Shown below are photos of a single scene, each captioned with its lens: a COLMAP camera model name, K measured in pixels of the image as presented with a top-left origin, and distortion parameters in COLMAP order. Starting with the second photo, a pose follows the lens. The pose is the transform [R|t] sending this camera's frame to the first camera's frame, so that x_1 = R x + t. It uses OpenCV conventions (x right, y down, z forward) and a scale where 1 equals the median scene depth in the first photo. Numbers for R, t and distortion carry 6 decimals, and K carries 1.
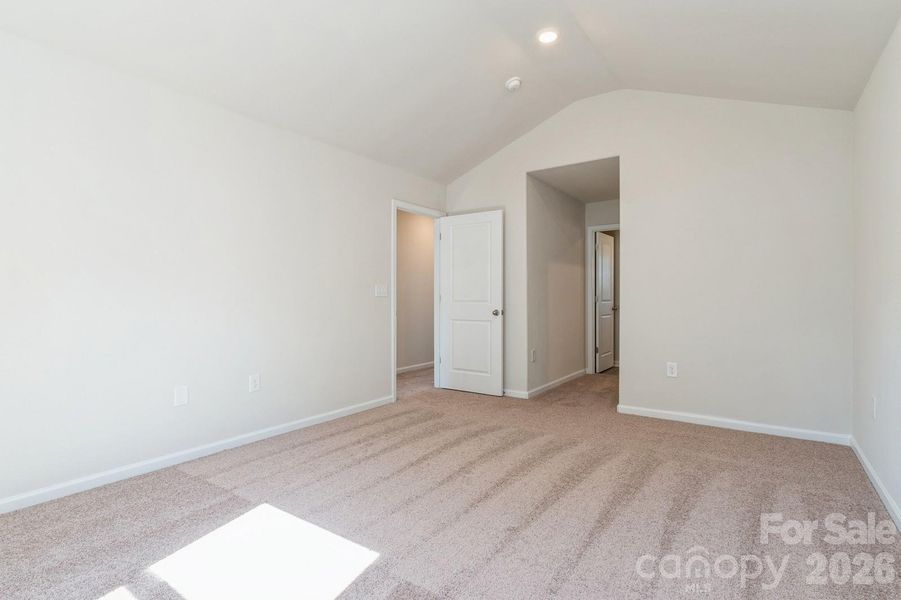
lens RADIAL K [[449.8, 0, 443.5], [0, 449.8, 294.6], [0, 0, 1]] dist [0.006197, 0.001363]
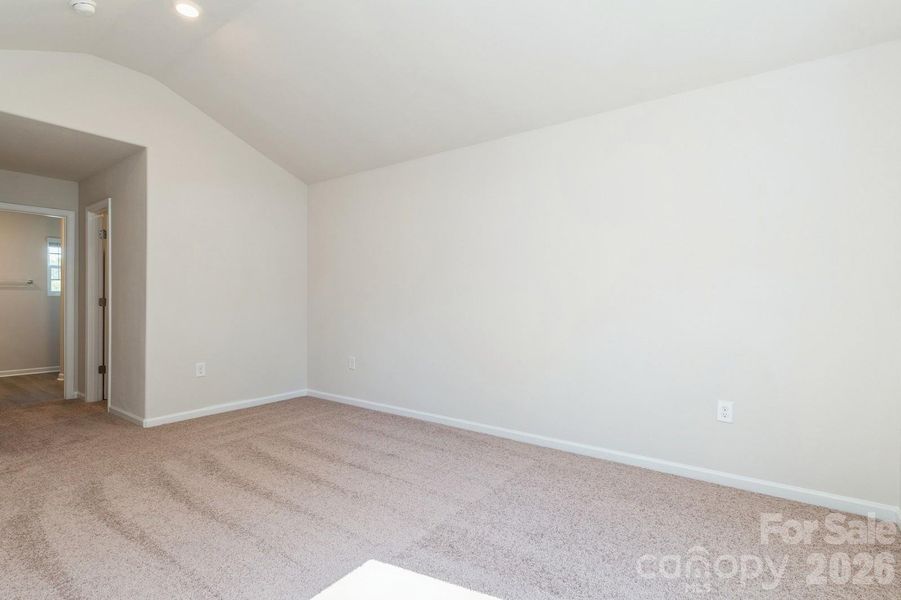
lens RADIAL K [[449.8, 0, 443.2], [0, 449.8, 302.1], [0, 0, 1]] dist [0.006197, 0.001363]
pose [[0.024685, -0.002143, 0.999693, -0.637508], [-0.001024, 0.999997, 0.002168, 0.005271], [-0.999695, -0.001077, 0.024683, 0.470914]]
